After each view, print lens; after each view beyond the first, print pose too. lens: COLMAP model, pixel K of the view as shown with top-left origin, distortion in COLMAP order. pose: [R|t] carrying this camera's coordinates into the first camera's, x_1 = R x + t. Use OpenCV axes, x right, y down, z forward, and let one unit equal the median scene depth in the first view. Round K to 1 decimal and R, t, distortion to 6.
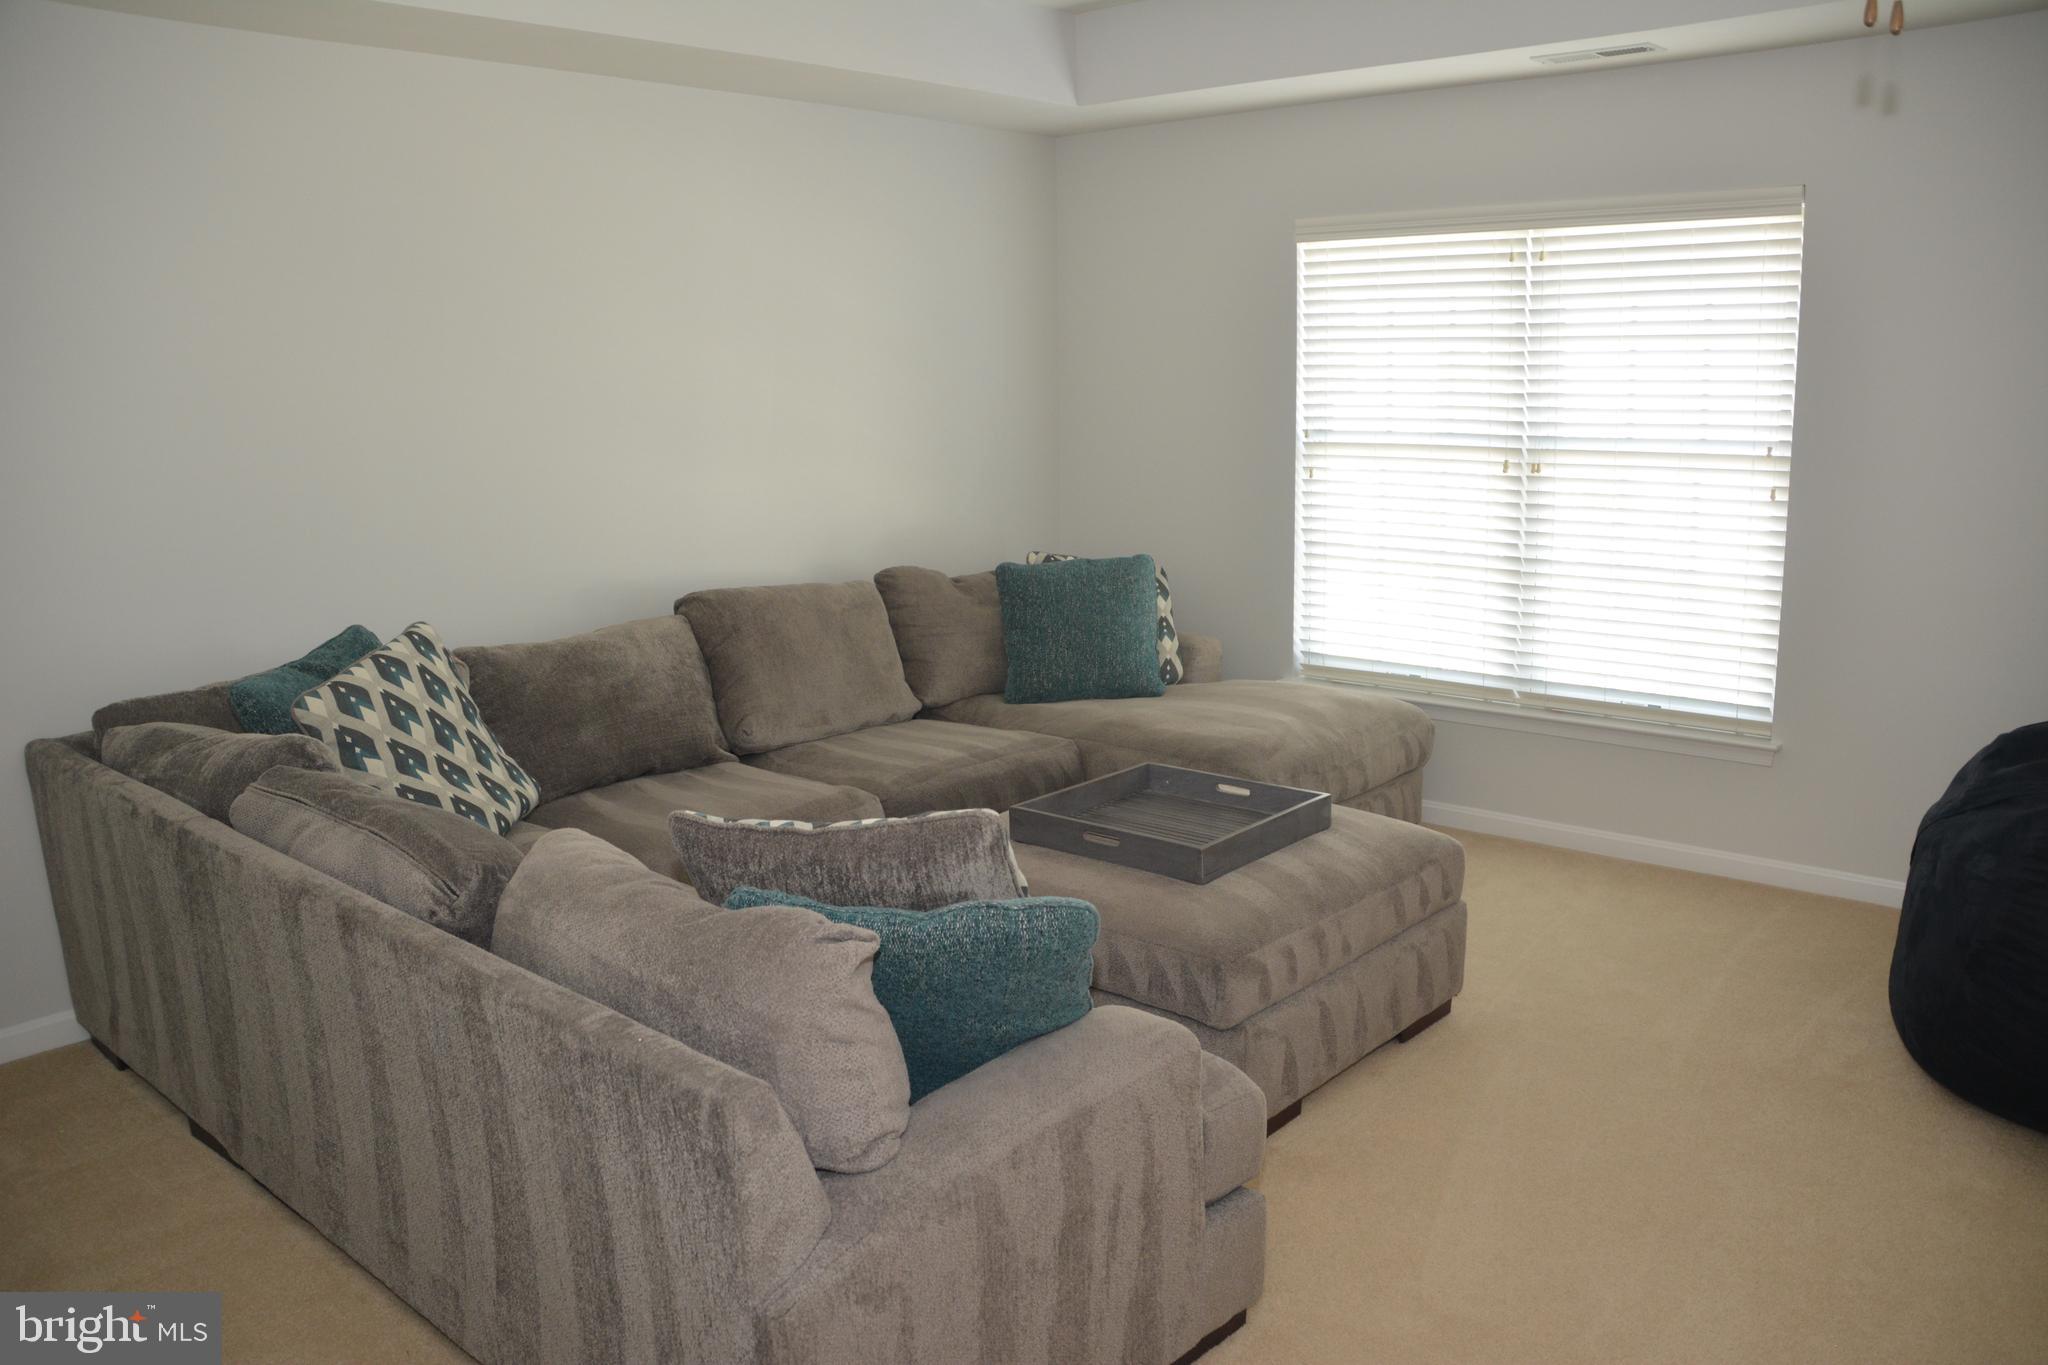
lens RADIAL K [[1624.7, 0, 1027.5], [0, 1624.7, 691.0], [0, 0, 1]] dist [-0.156032, 0.100912]
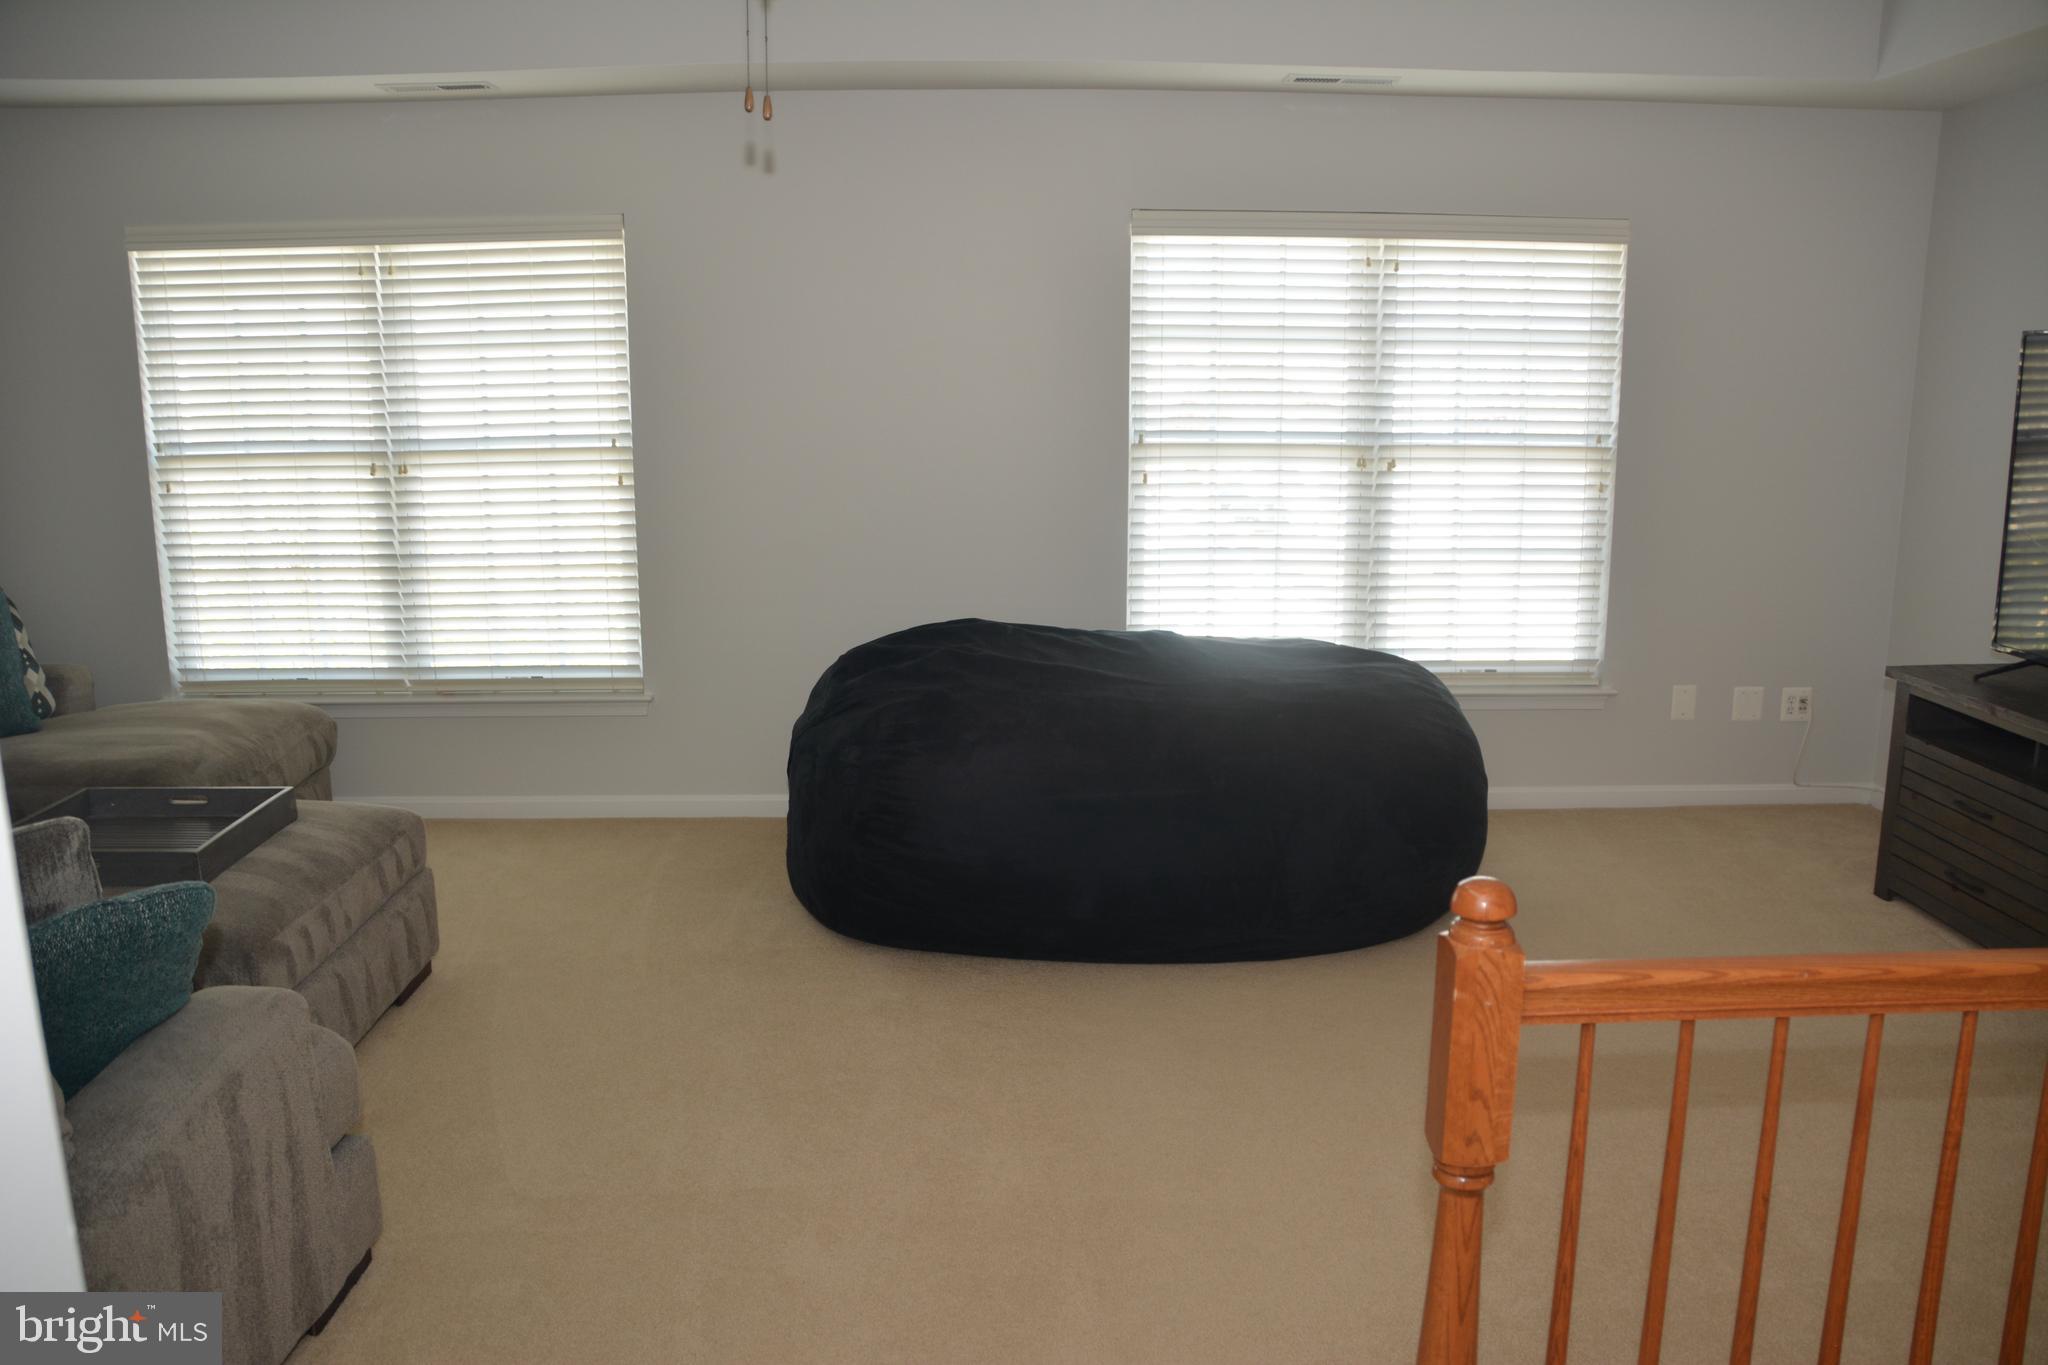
lens RADIAL K [[1624.7, 0, 1028.2], [0, 1624.7, 688.2], [0, 0, 1]] dist [-0.156032, 0.100912]
pose [[0.730352, -0.119022, 0.672622, -0.116810], [0.123486, 0.991484, 0.041361, 0.014204], [-0.671816, 0.052851, 0.738830, -0.059912]]
